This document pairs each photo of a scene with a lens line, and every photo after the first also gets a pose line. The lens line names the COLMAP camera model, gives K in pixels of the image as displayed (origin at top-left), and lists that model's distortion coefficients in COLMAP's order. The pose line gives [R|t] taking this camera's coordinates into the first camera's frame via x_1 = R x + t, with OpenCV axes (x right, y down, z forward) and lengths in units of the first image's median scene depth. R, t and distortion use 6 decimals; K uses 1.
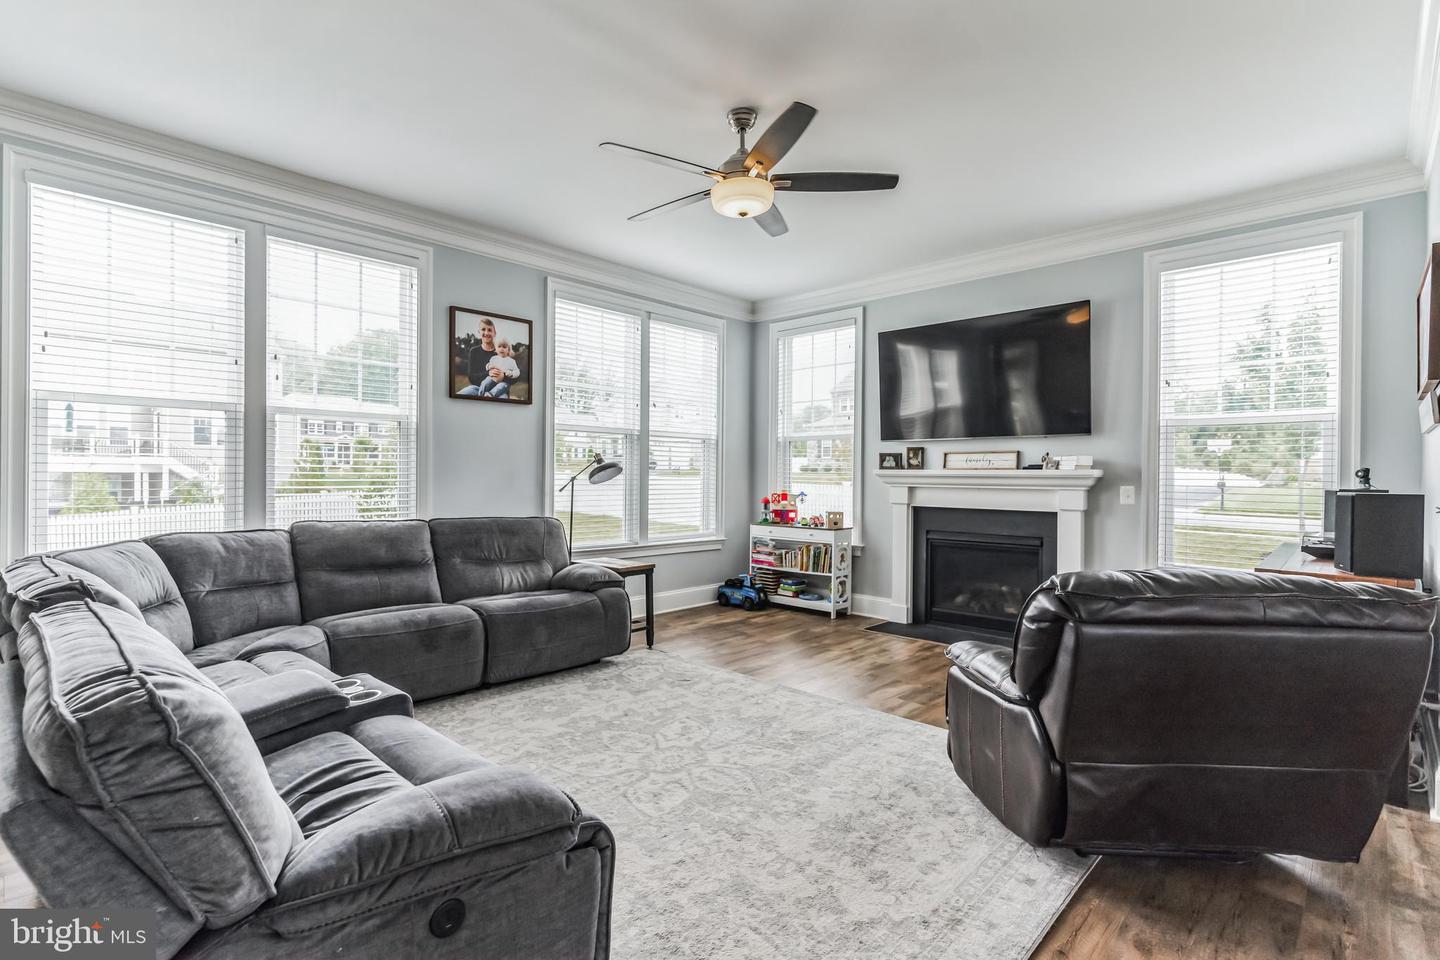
lens RADIAL K [[687.8, 0, 715.3], [0, 687.8, 478.6], [0, 0, 1]] dist [-0.000548, 0.000051]
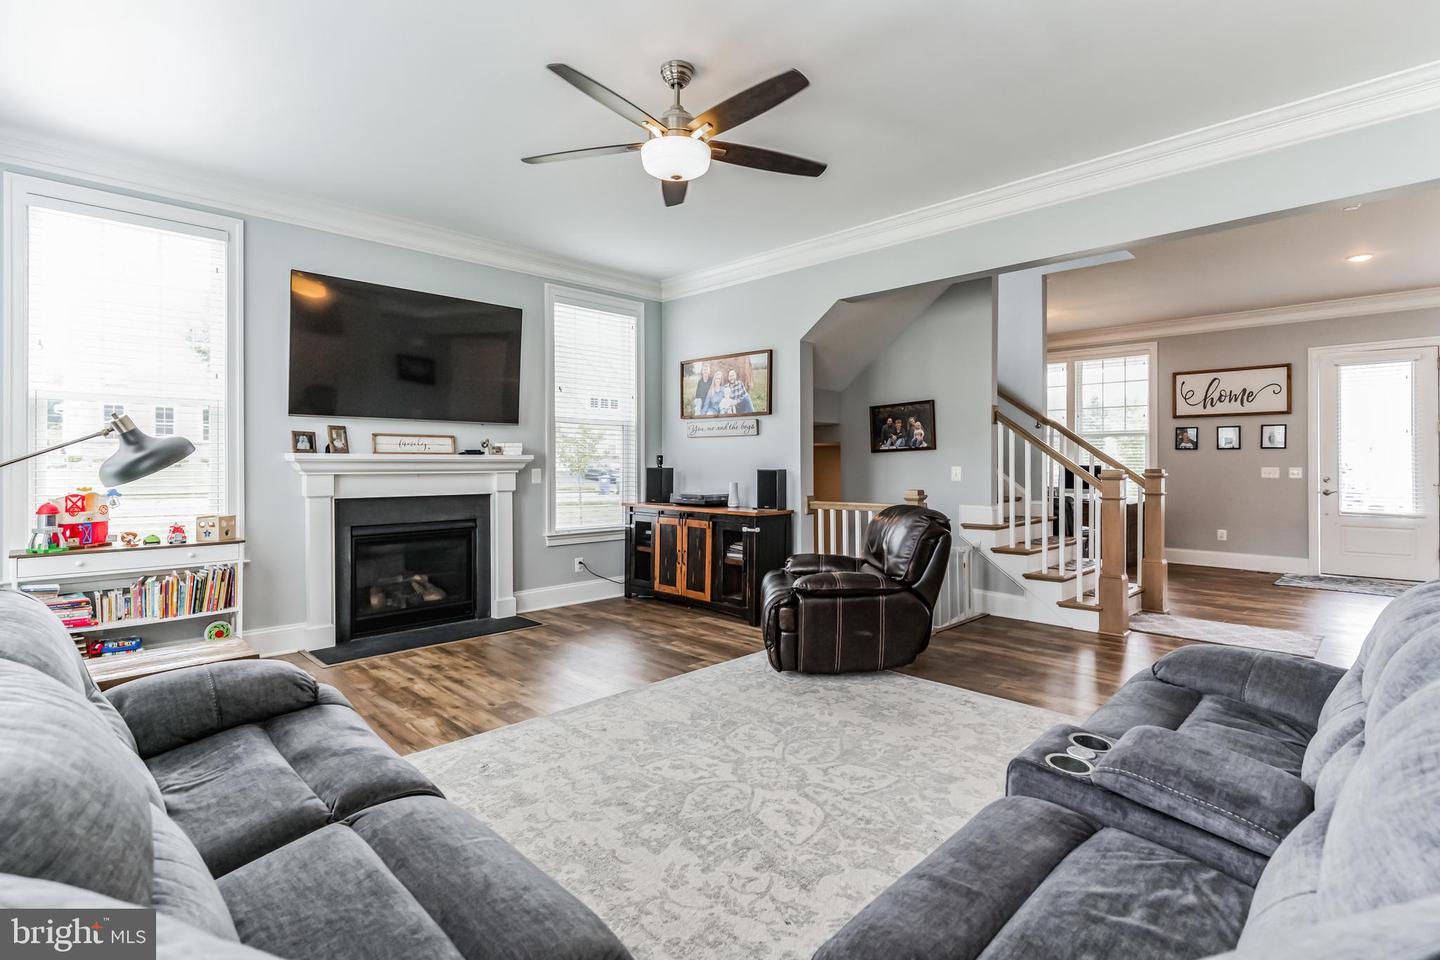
lens RADIAL K [[695.8, 0, 698.8], [0, 695.8, 459.7], [0, 0, 1]] dist [0.000166, -0.000164]
pose [[0.031687, -0.007073, 0.999473, -0.624428], [0.001634, 0.999974, 0.007025, -0.013124], [-0.999497, 0.001411, 0.031697, 0.664366]]
